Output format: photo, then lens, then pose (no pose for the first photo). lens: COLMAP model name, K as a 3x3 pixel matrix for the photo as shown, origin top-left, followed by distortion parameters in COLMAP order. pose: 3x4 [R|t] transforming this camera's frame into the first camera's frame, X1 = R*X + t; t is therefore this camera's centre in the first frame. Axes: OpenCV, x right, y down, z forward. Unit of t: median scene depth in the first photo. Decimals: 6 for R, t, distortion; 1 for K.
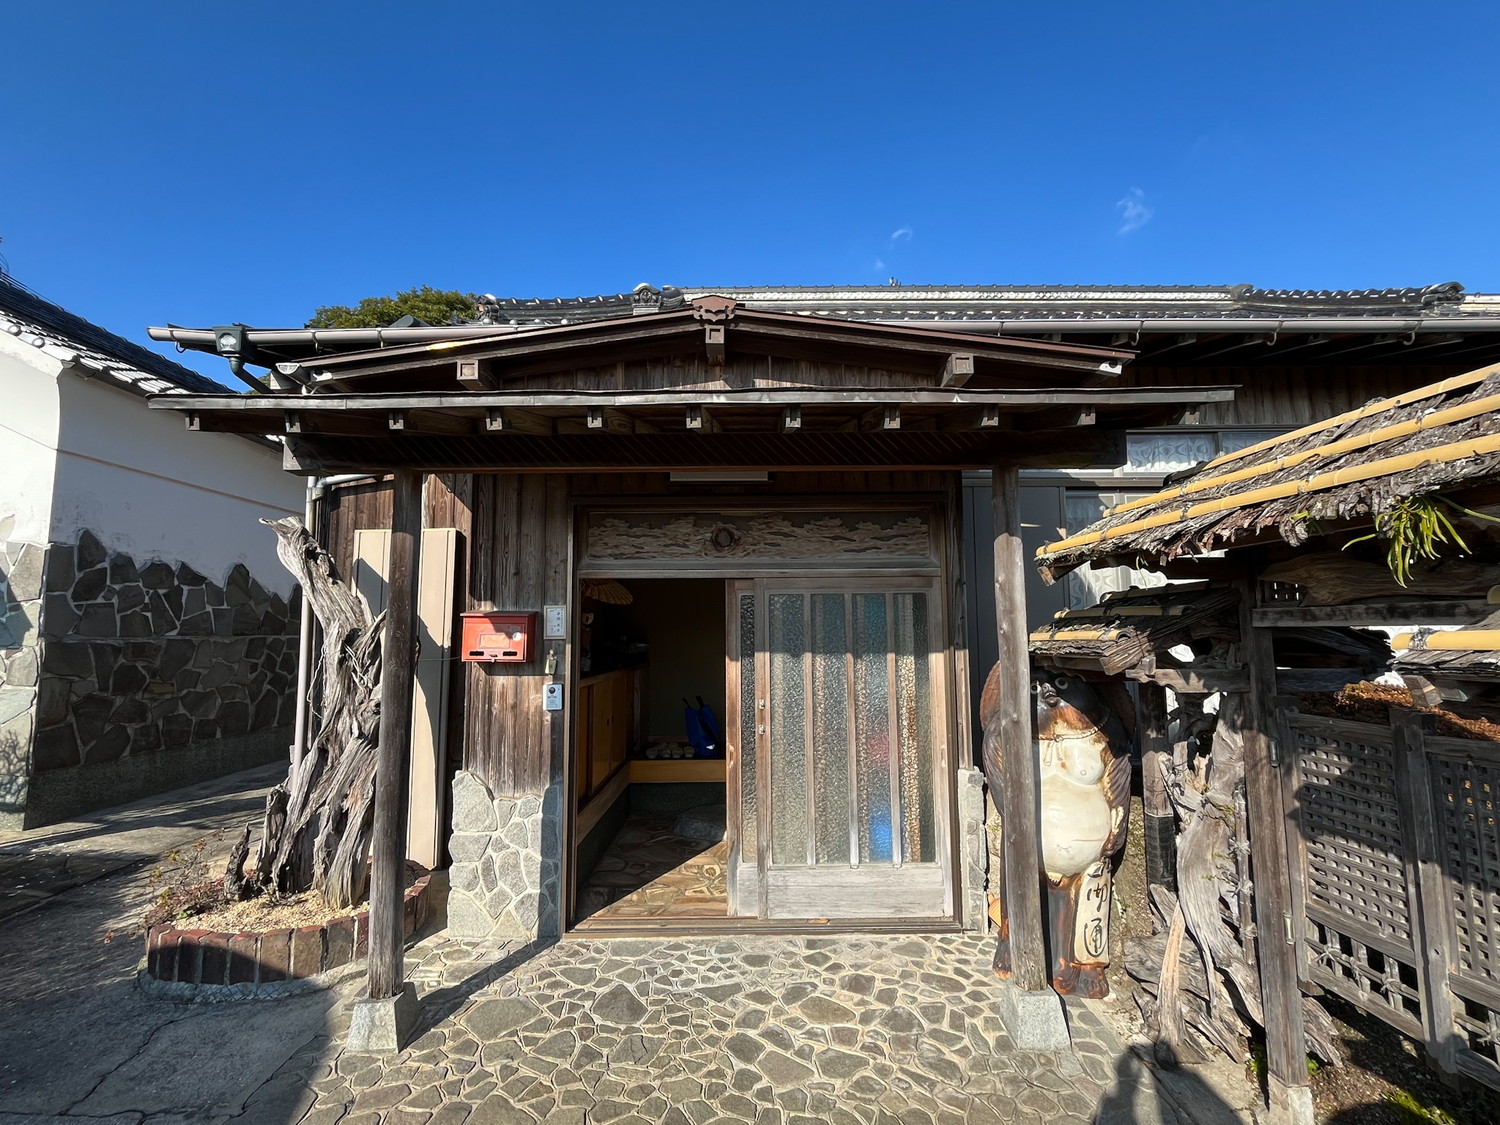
lens RADIAL K [[683.2, 0, 751.5], [0, 683.2, 563.1], [0, 0, 1]] dist [0.000776, -0.001627]
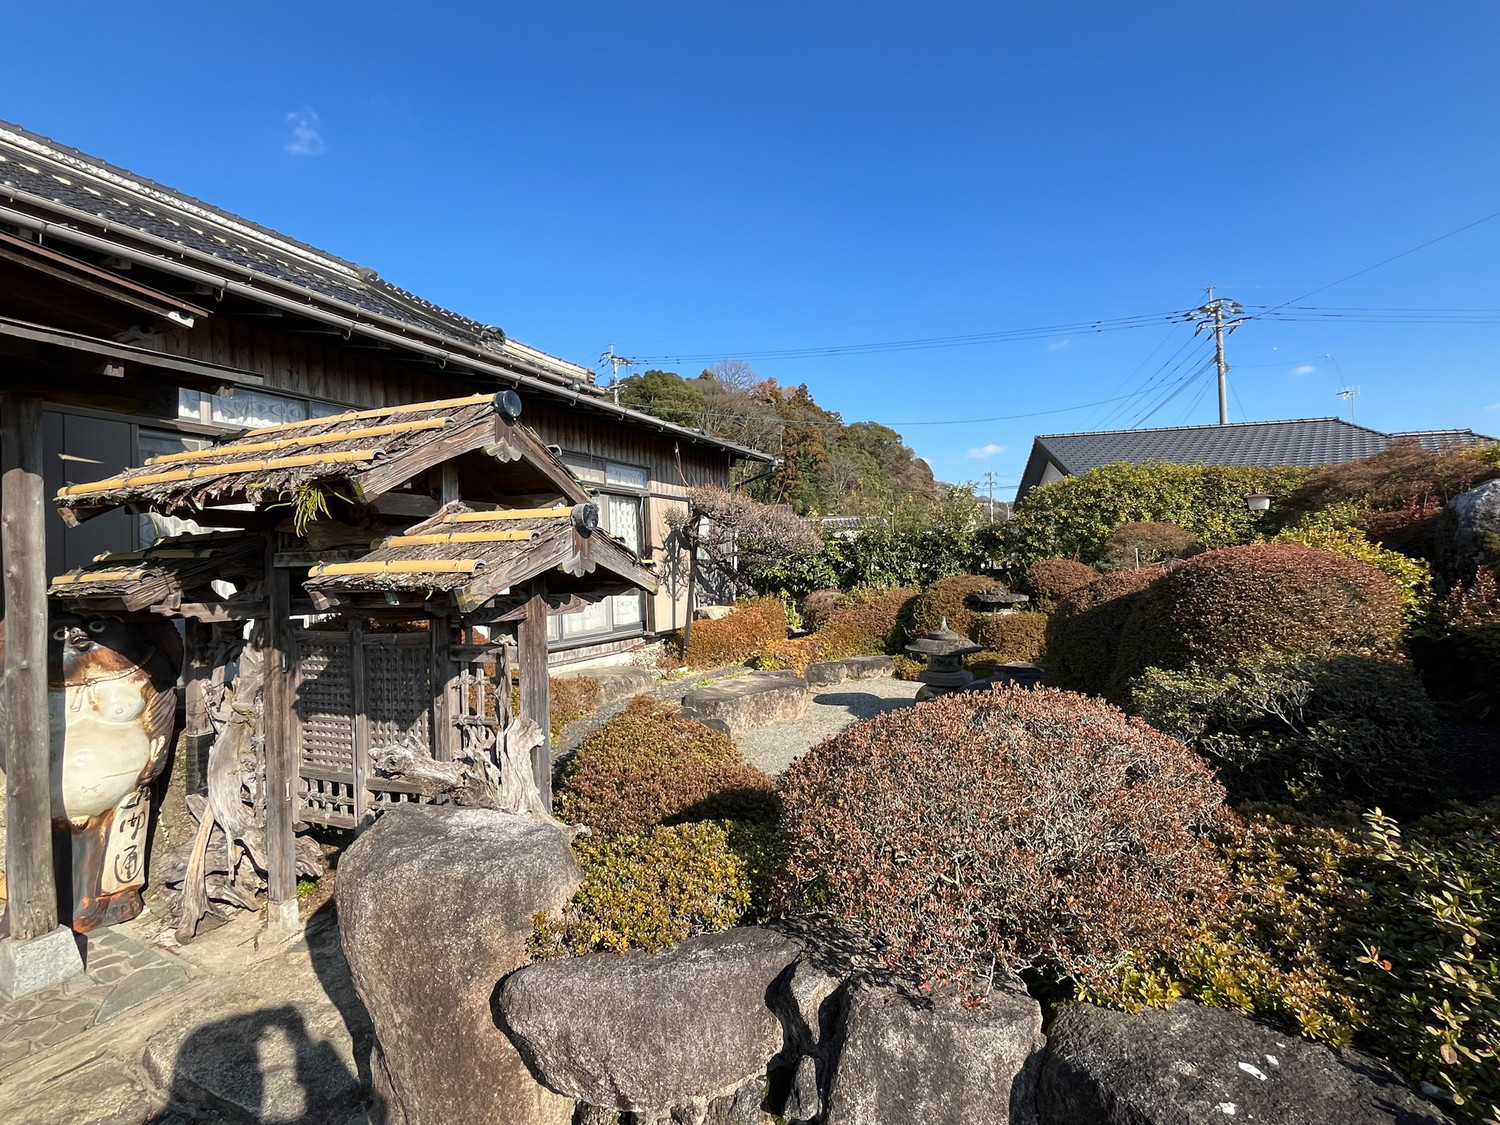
lens RADIAL K [[683.2, 0, 746.3], [0, 683.2, 562.7], [0, 0, 1]] dist [0.000776, -0.001627]
pose [[0.447955, 0.002112, 0.894053, -0.013328], [-0.065786, 0.997364, 0.030606, -0.012202], [-0.891632, -0.072526, 0.446914, -0.359670]]
